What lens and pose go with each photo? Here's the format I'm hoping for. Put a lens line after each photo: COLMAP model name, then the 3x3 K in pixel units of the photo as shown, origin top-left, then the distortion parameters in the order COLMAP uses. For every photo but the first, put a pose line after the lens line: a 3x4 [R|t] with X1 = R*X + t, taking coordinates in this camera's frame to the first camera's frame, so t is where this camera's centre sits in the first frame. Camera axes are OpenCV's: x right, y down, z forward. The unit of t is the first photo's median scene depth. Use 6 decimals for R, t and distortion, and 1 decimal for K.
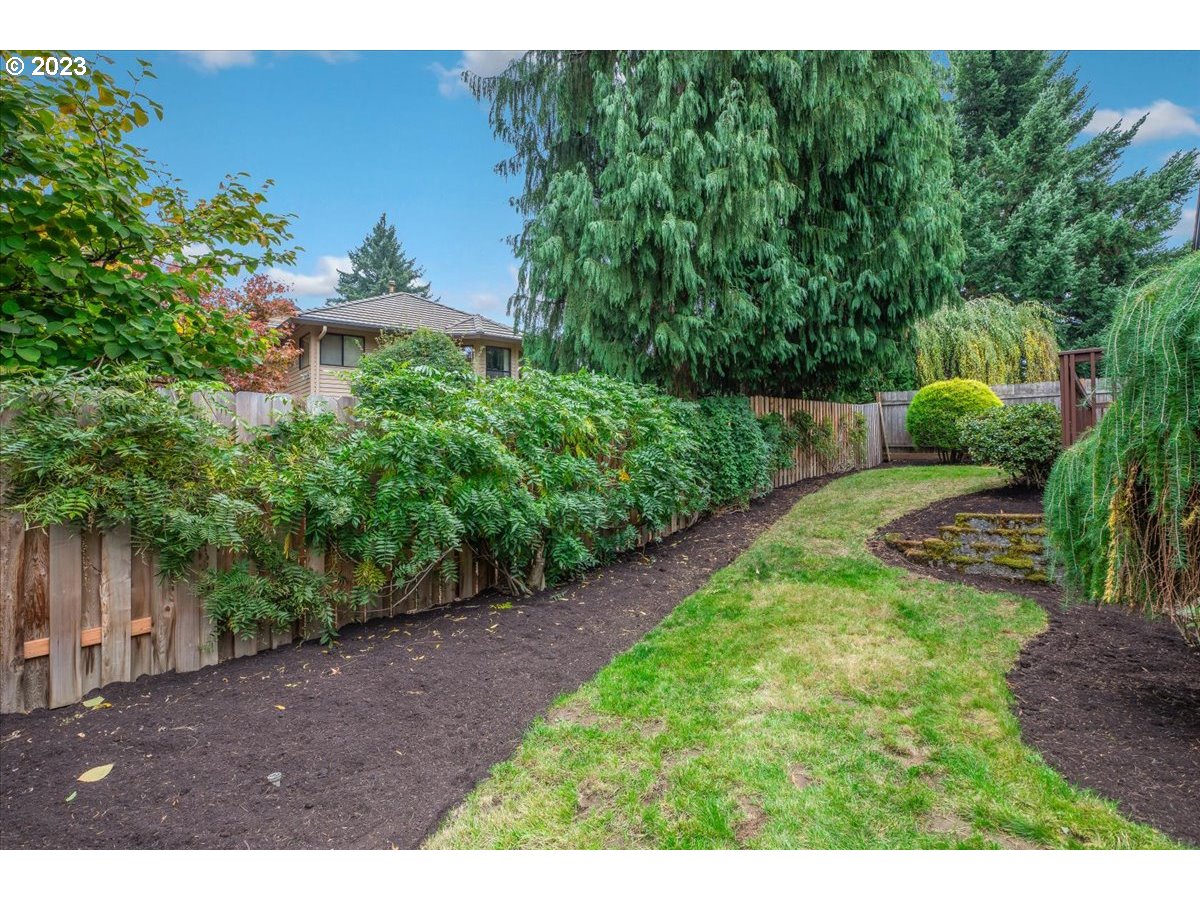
lens RADIAL K [[606.4, 0, 600.0], [0, 606.4, 450.0], [0, 0, 1]] dist [-0.042212, 0.017212]
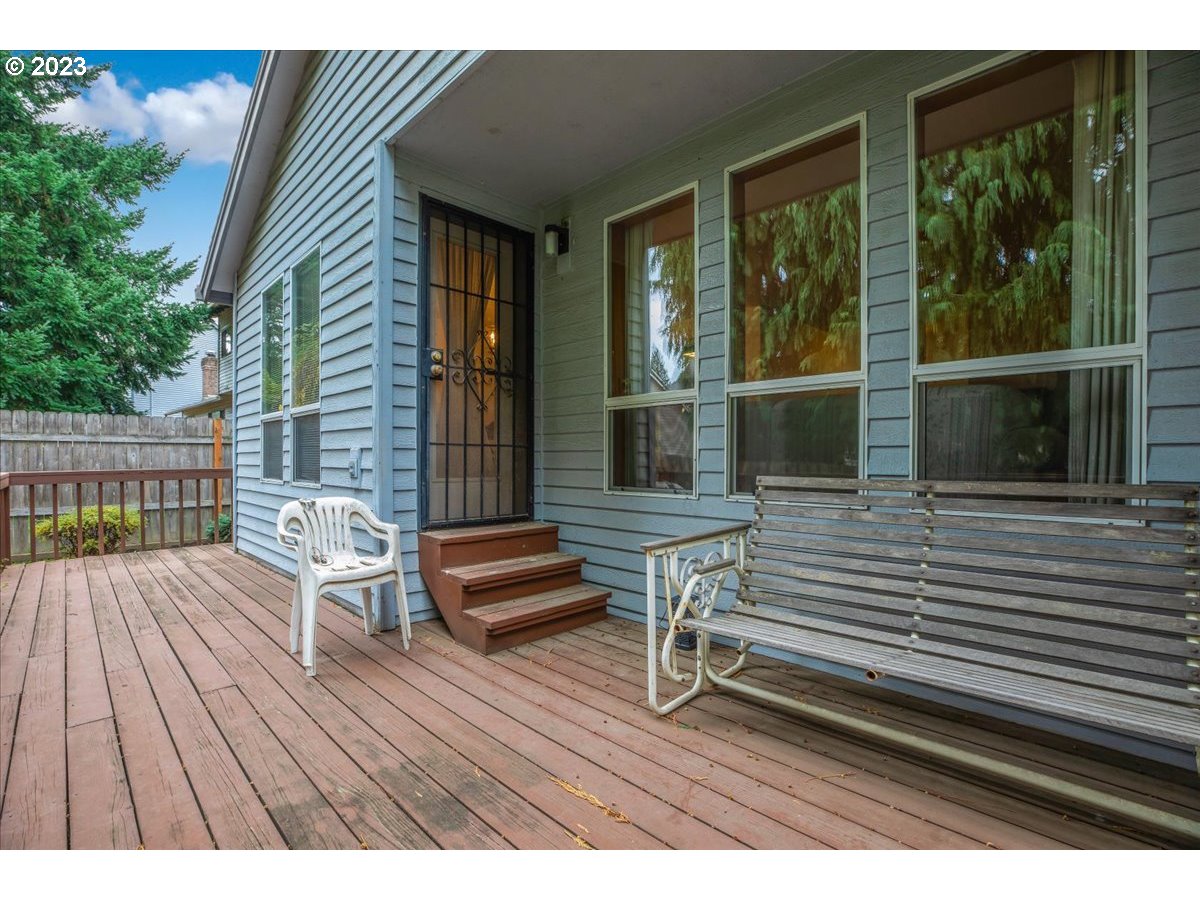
lens RADIAL K [[548.9, 0, 585.8], [0, 548.9, 459.8], [0, 0, 1]] dist [-0.014174, -0.000022]
pose [[0.084746, 0.000964, 0.996402, 0.682804], [-0.010710, 0.999943, -0.000056, -0.137841], [-0.996345, -0.010666, 0.084751, 0.785757]]
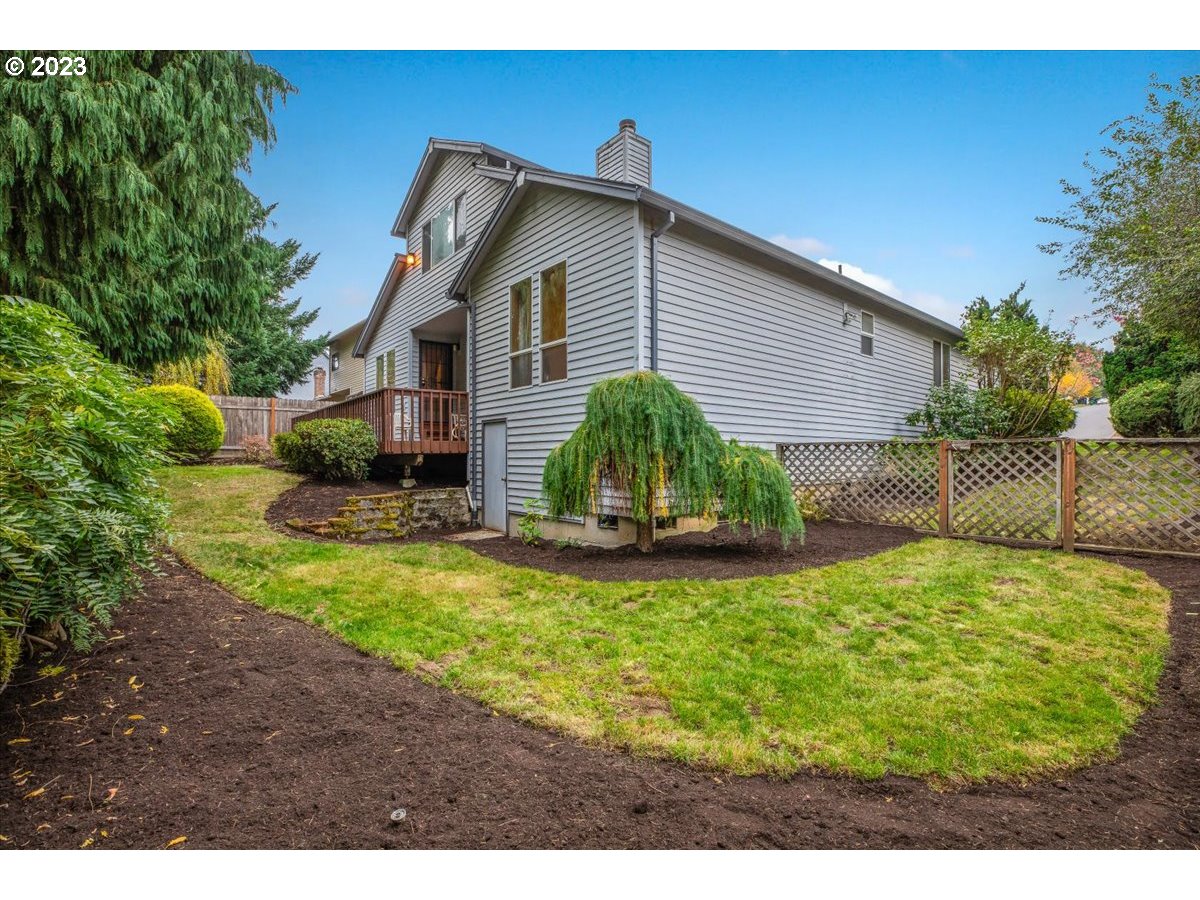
lens RADIAL K [[548.9, 0, 585.8], [0, 548.9, 459.8], [0, 0, 1]] dist [-0.014174, -0.000022]
pose [[0.188563, -0.001409, 0.982060, -0.379276], [-0.008286, 0.999961, 0.003026, 0.008989], [-0.982026, -0.008708, 0.188544, 0.177761]]
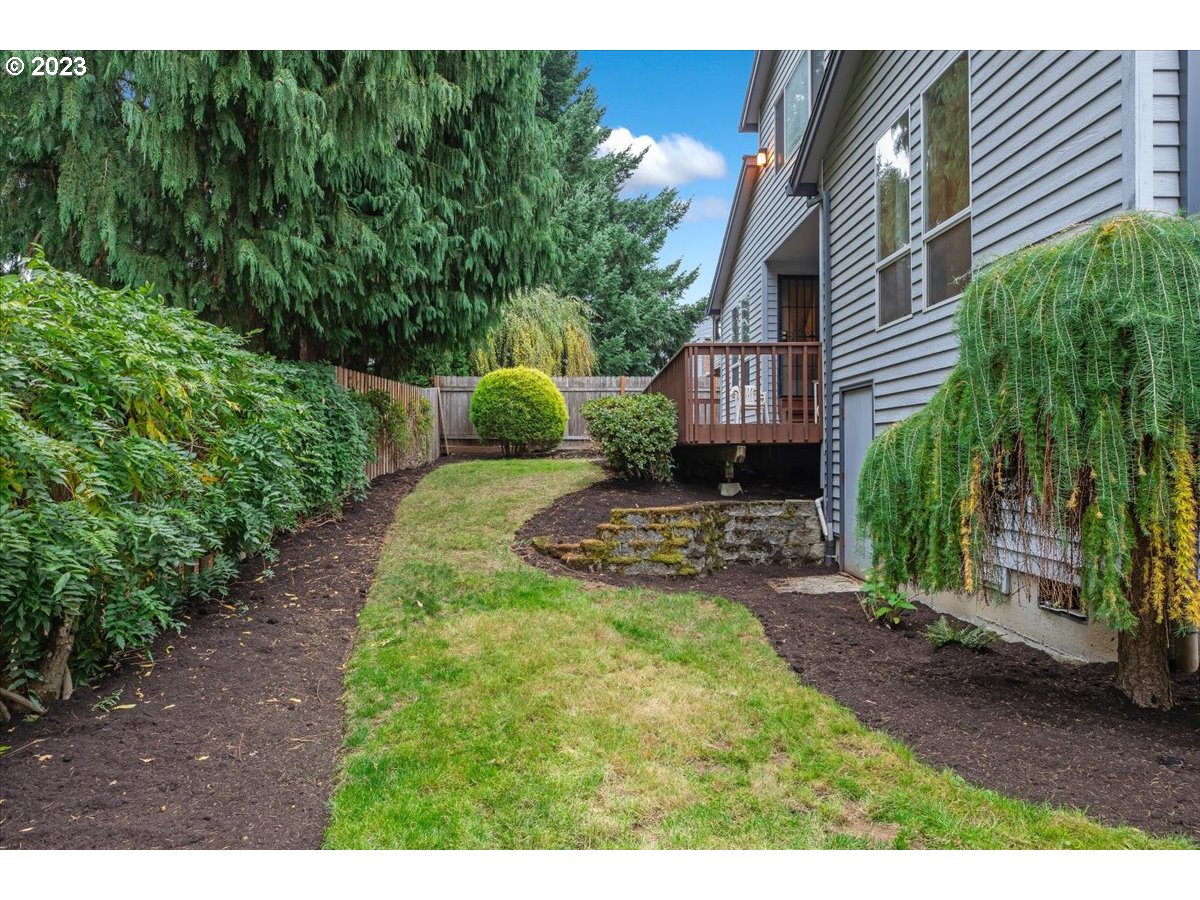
lens RADIAL K [[713.6, 0, 594.3], [0, 713.6, 439.1], [0, 0, 1]] dist [-0.031197, 0.028413]
pose [[0.745803, 0.014326, 0.666013, -0.104373], [-0.010067, 0.999897, -0.010235, 0.007901], [-0.666091, 0.000929, 0.745870, 0.157772]]
